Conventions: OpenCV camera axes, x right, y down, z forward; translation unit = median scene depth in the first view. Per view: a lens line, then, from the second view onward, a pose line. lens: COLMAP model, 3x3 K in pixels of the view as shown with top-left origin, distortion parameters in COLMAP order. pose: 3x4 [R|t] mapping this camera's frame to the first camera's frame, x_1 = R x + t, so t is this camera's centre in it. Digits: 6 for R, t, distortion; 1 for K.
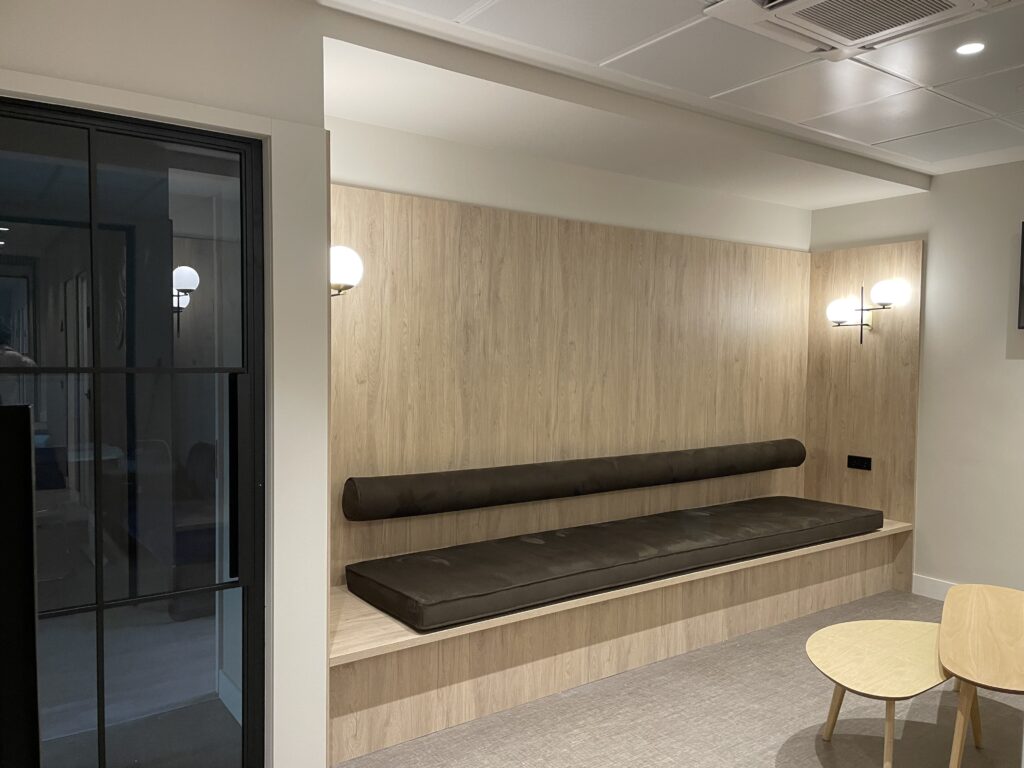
lens RADIAL K [[776.7, 0, 506.8], [0, 776.7, 378.8], [0, 0, 1]] dist [0.087924, -0.115528]
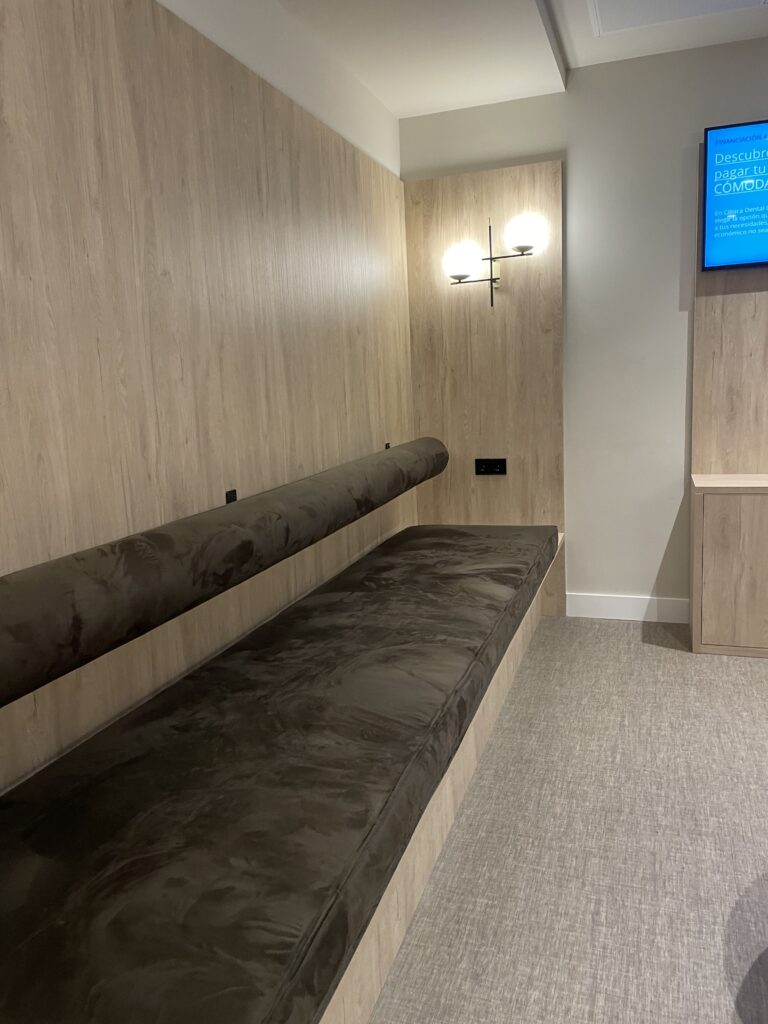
lens RADIAL K [[778.7, 0, 384.0], [0, 778.7, 512.0], [0, 0, 1]] dist [0.076608, -0.112389]
pose [[0.812716, -0.147609, 0.563652, -0.080971], [0.074546, 0.985770, 0.150667, 0.028418], [-0.577871, -0.080432, 0.812155, 0.452920]]
